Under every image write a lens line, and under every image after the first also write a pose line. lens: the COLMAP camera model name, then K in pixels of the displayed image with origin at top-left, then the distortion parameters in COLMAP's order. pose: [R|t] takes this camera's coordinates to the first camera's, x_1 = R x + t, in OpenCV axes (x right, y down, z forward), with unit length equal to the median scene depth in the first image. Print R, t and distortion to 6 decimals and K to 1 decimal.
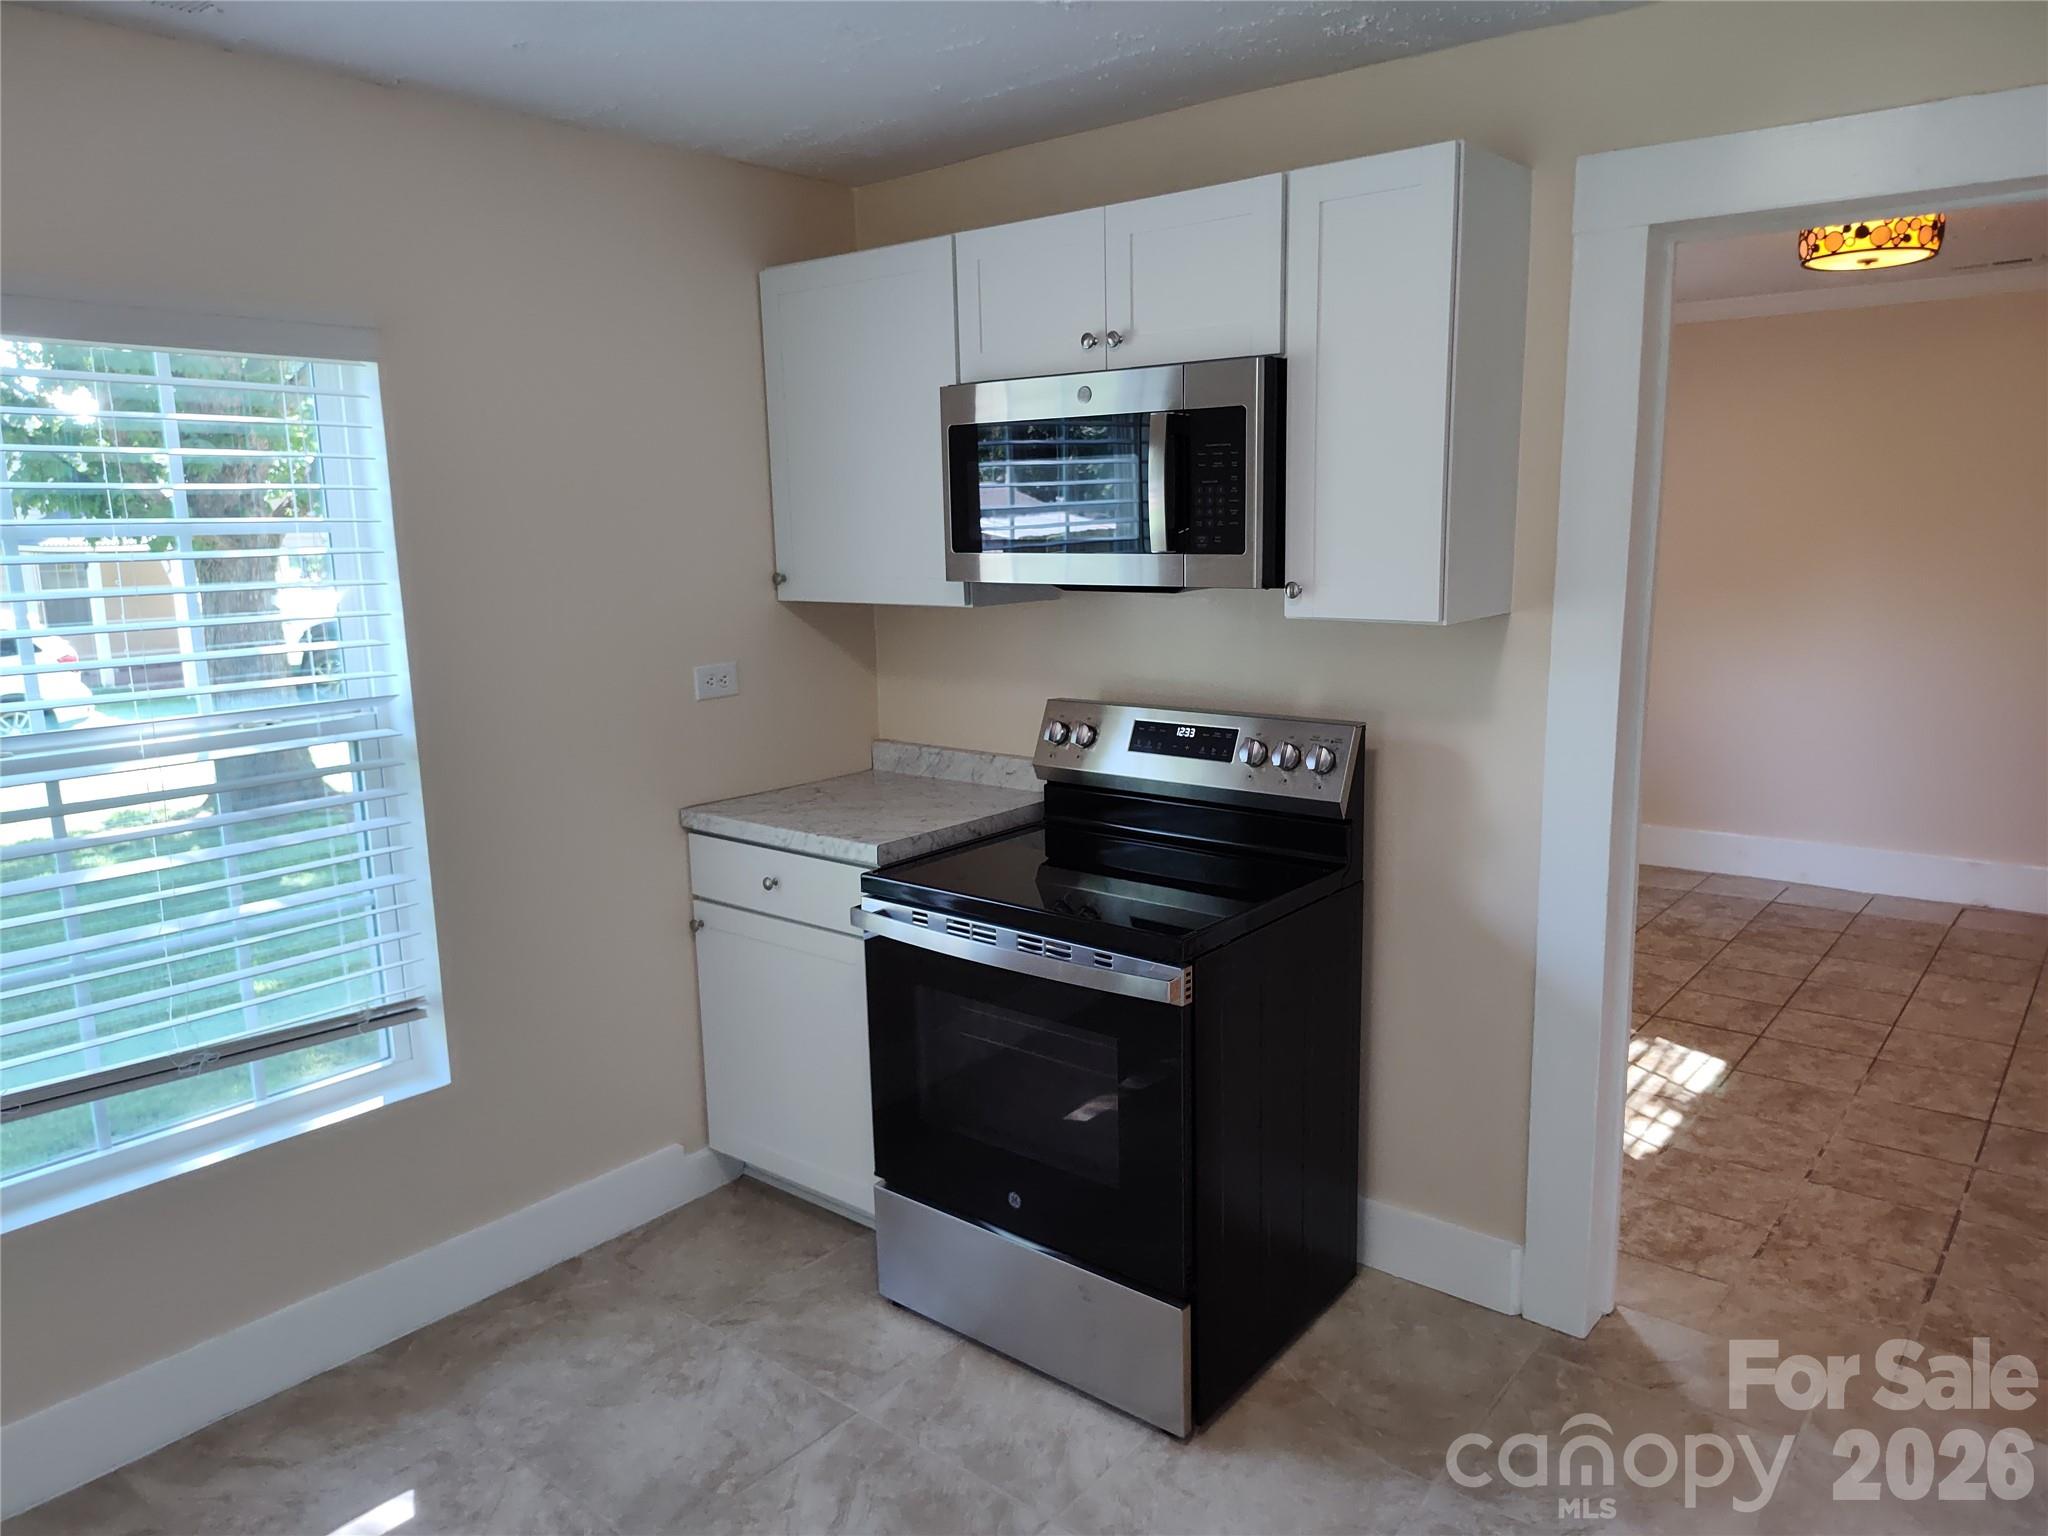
lens RADIAL K [[1402.6, 0, 1056.1], [0, 1402.6, 768.5], [0, 0, 1]] dist [0.043752, -0.057058]
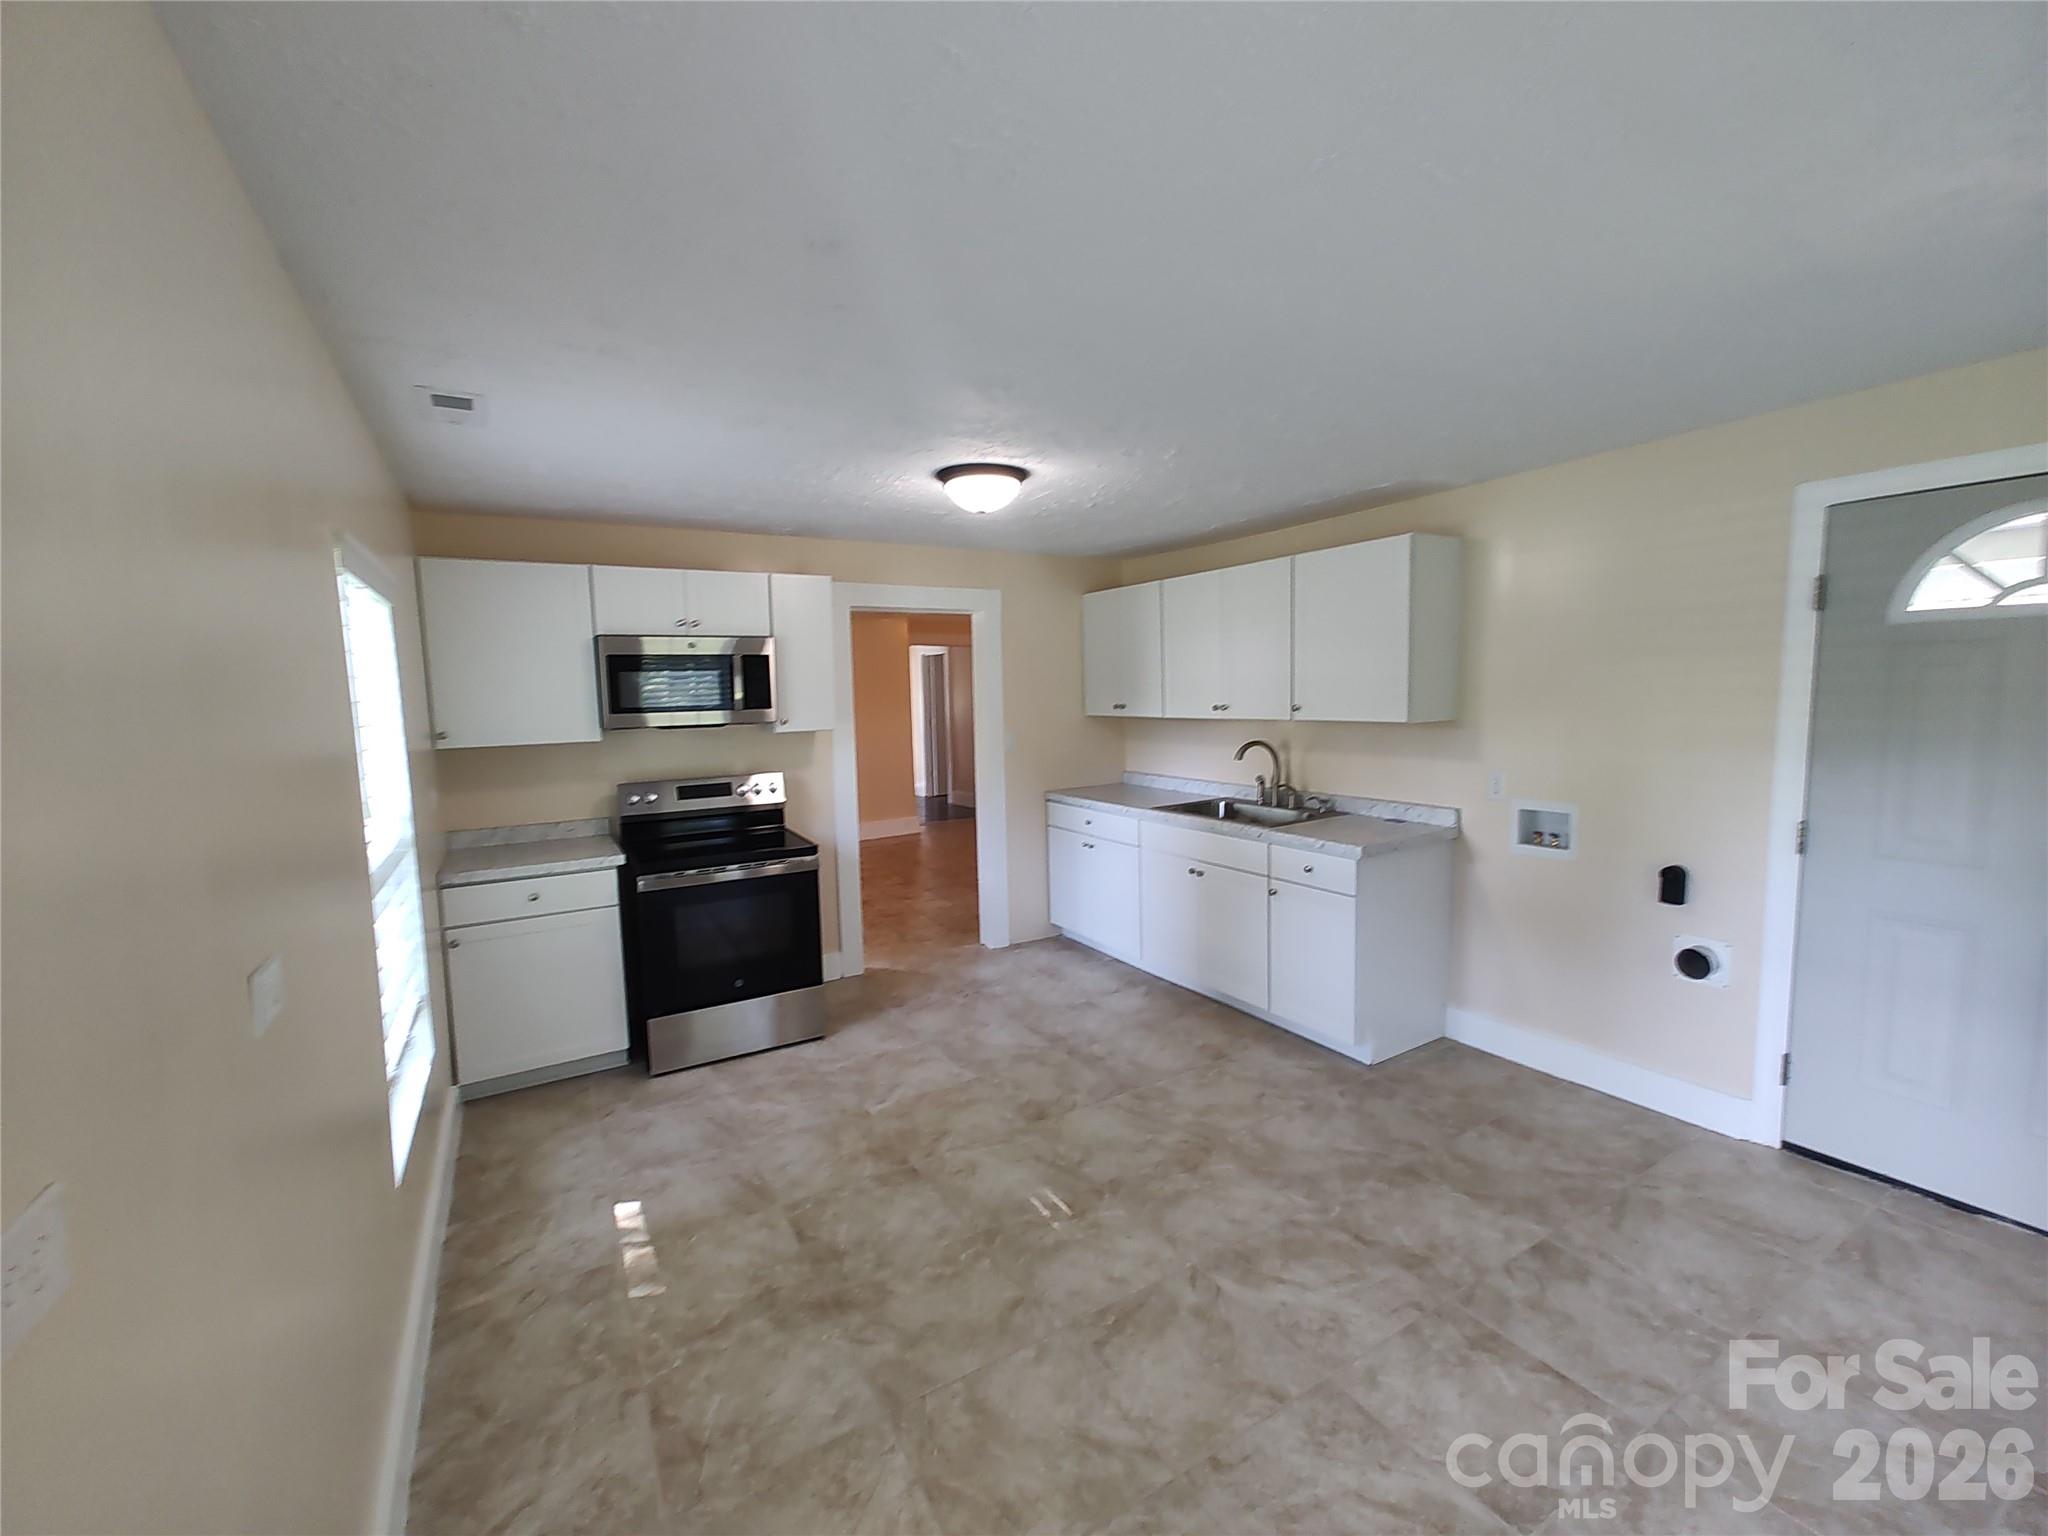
lens RADIAL K [[844.9, 0, 1024.0], [0, 844.9, 768.0], [0, 0, 1]] dist [0.000467, 0.000460]
pose [[0.356071, -0.083601, 0.930712, -1.079502], [0.182938, 0.982954, 0.018305, 0.014771], [-0.916377, 0.163744, 0.365295, -0.008103]]
